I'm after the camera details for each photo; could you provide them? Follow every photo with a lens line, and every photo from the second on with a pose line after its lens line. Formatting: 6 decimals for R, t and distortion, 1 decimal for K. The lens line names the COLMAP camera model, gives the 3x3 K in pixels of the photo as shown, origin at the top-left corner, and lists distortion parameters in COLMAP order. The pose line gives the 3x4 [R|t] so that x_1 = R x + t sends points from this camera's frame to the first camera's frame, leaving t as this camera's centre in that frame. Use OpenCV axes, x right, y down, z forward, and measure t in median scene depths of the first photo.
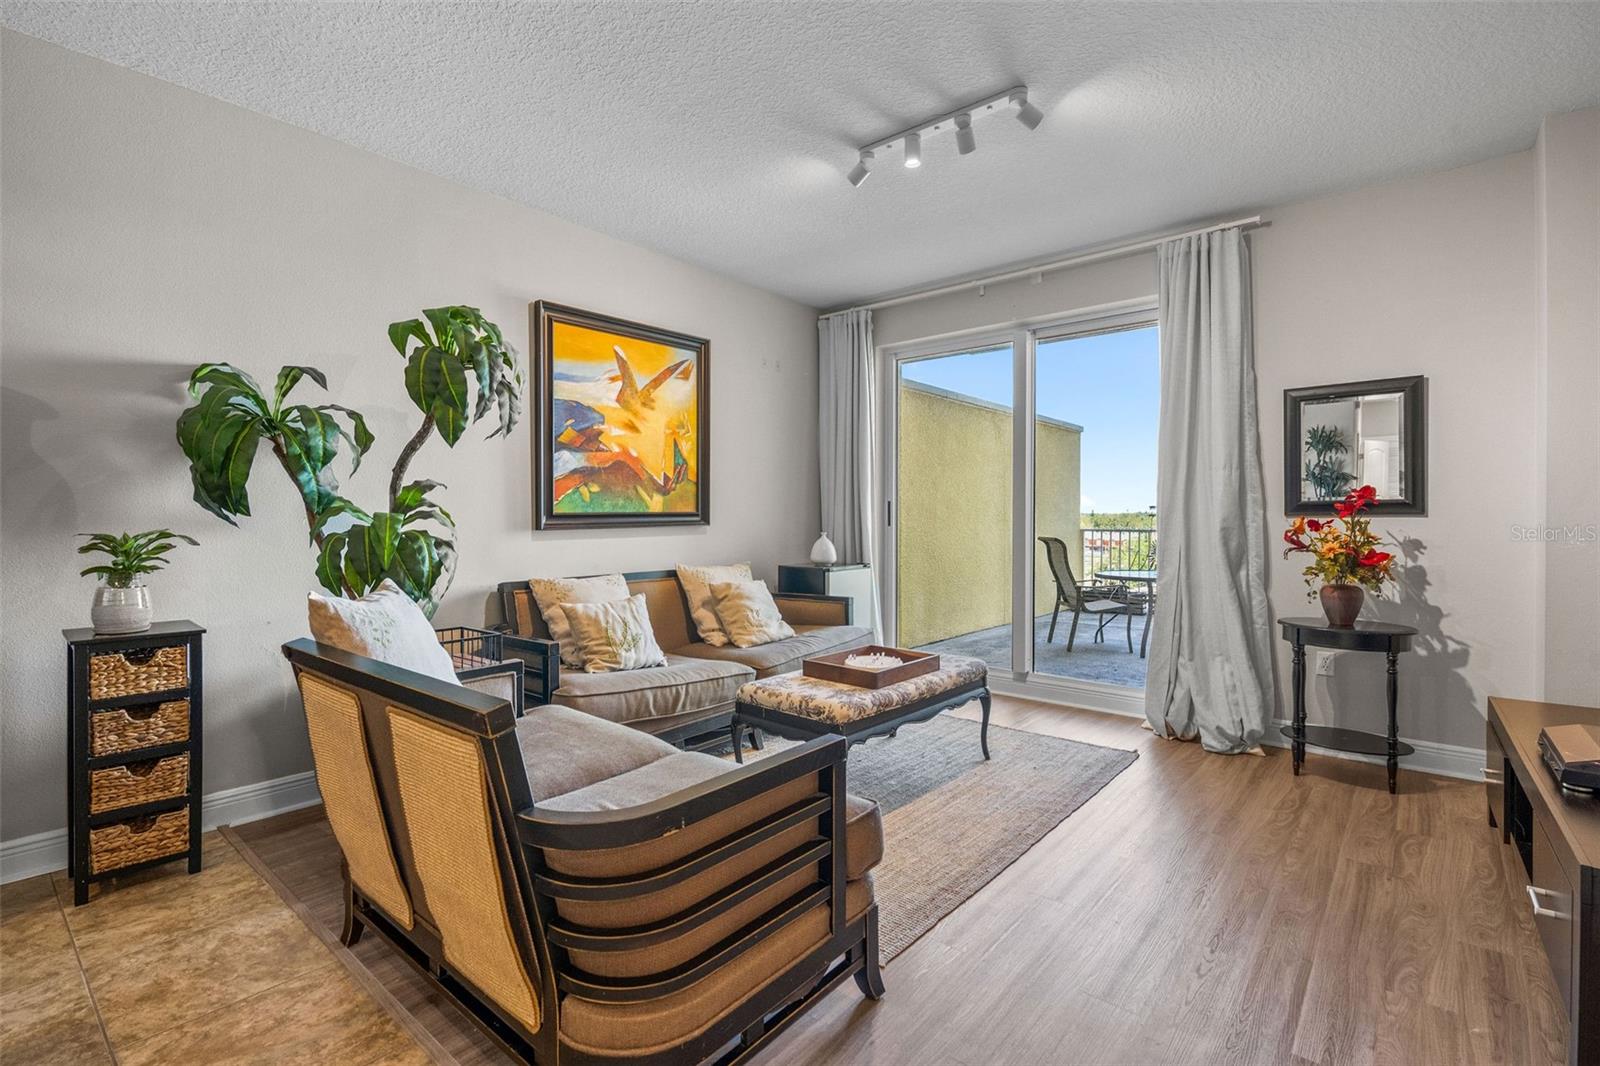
lens RADIAL K [[736.5, 0, 799.0], [0, 736.5, 520.8], [0, 0, 1]] dist [-0.000120, -0.000475]
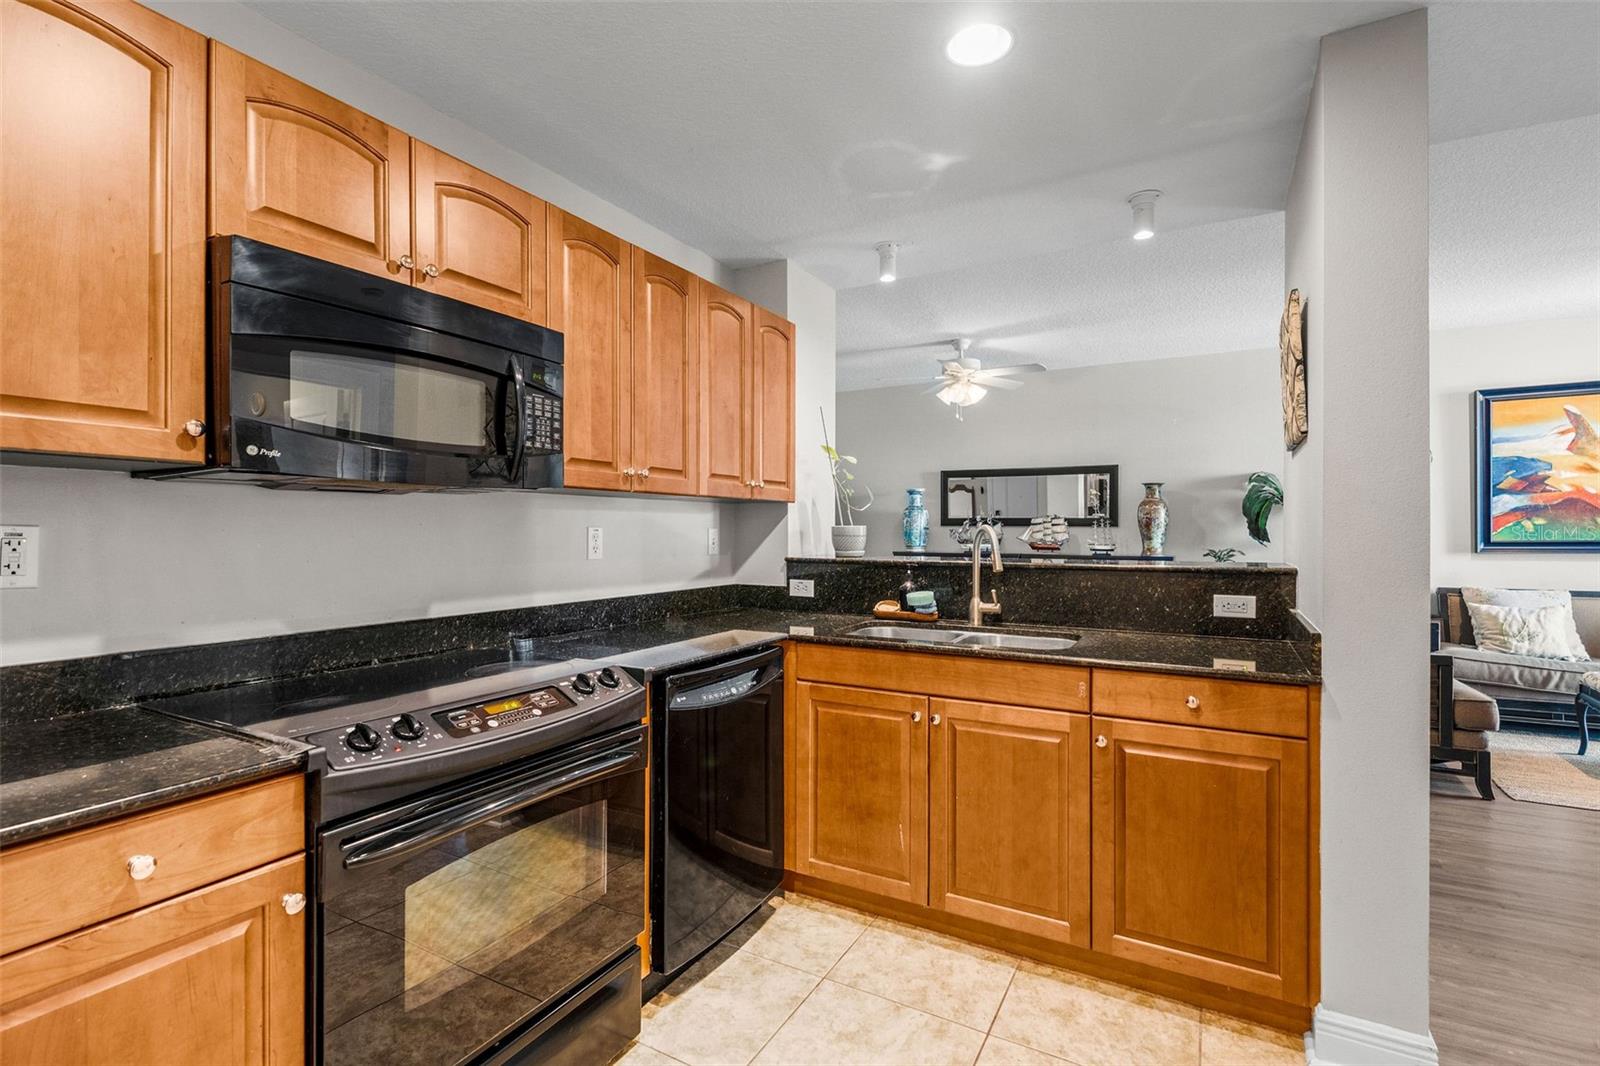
lens RADIAL K [[736.5, 0, 799.0], [0, 736.5, 520.8], [0, 0, 1]] dist [-0.000120, -0.000475]
pose [[0.185626, -0.009780, -0.982572, 0.845848], [-0.002130, 0.999944, -0.010355, -0.033419], [0.982618, 0.004015, 0.185595, -0.573700]]
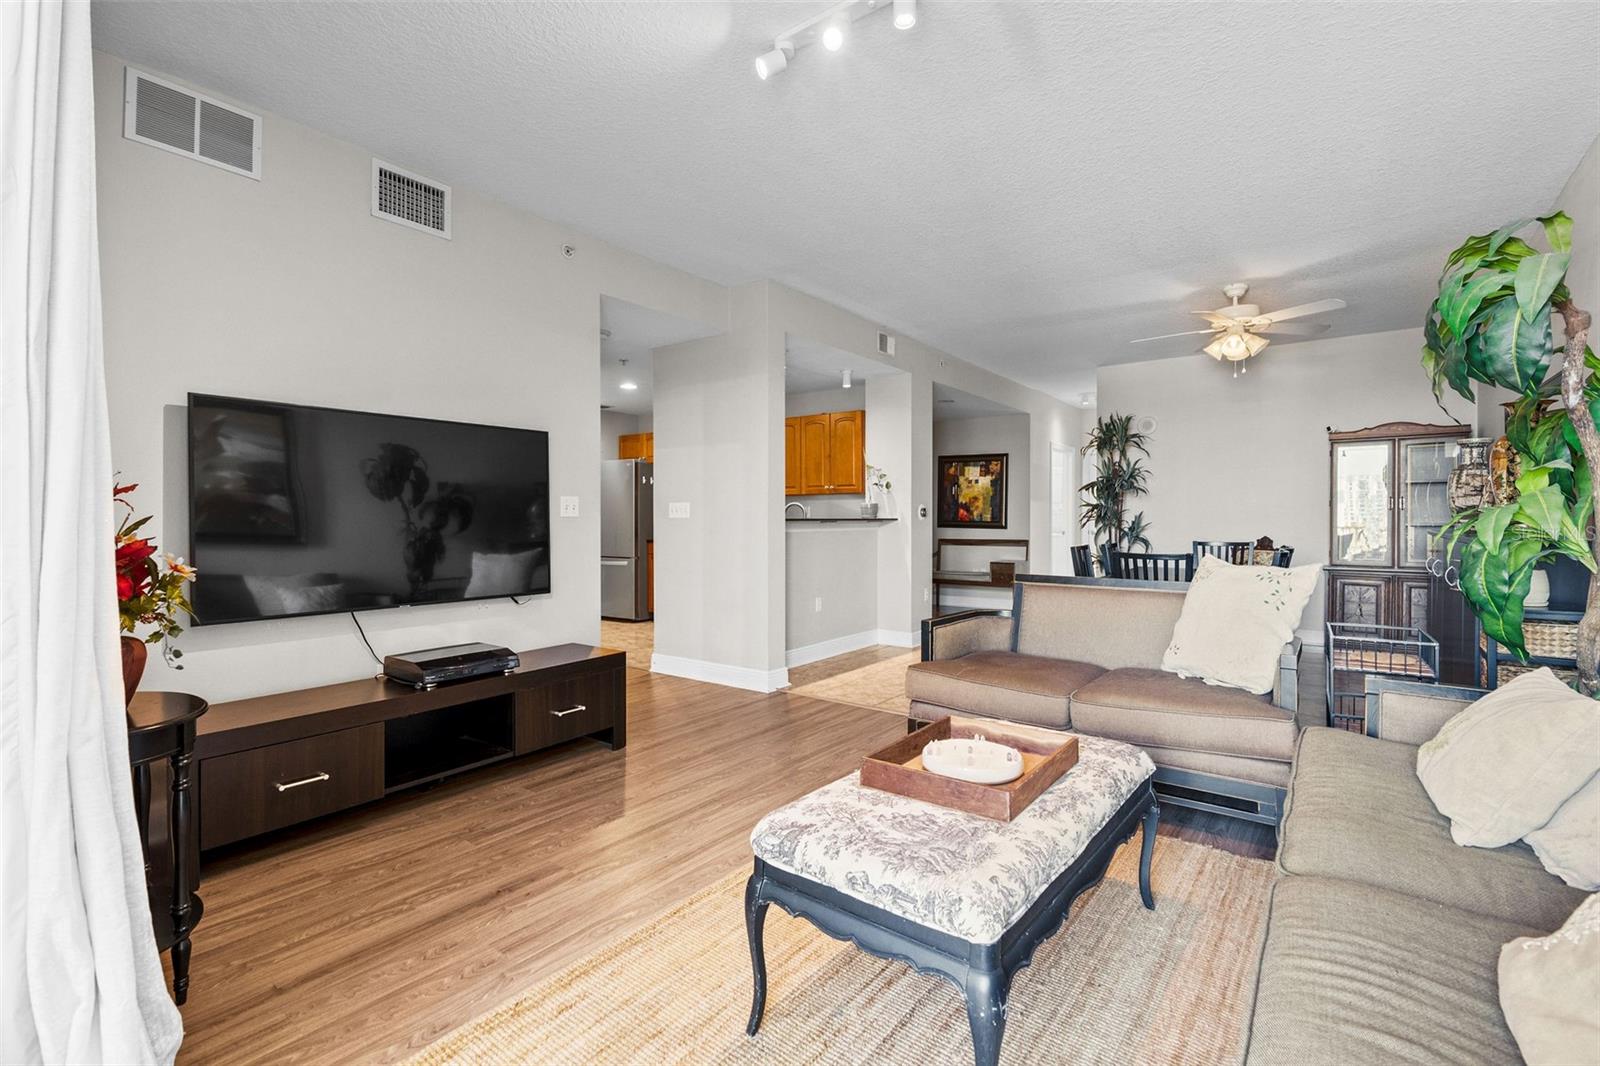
lens RADIAL K [[736.5, 0, 799.0], [0, 736.5, 520.8], [0, 0, 1]] dist [-0.000120, -0.000475]
pose [[-0.997592, -0.003046, -0.069285, 0.266078], [-0.003406, 0.999981, 0.005089, -0.002966], [0.069269, 0.005313, -0.997584, 1.502068]]
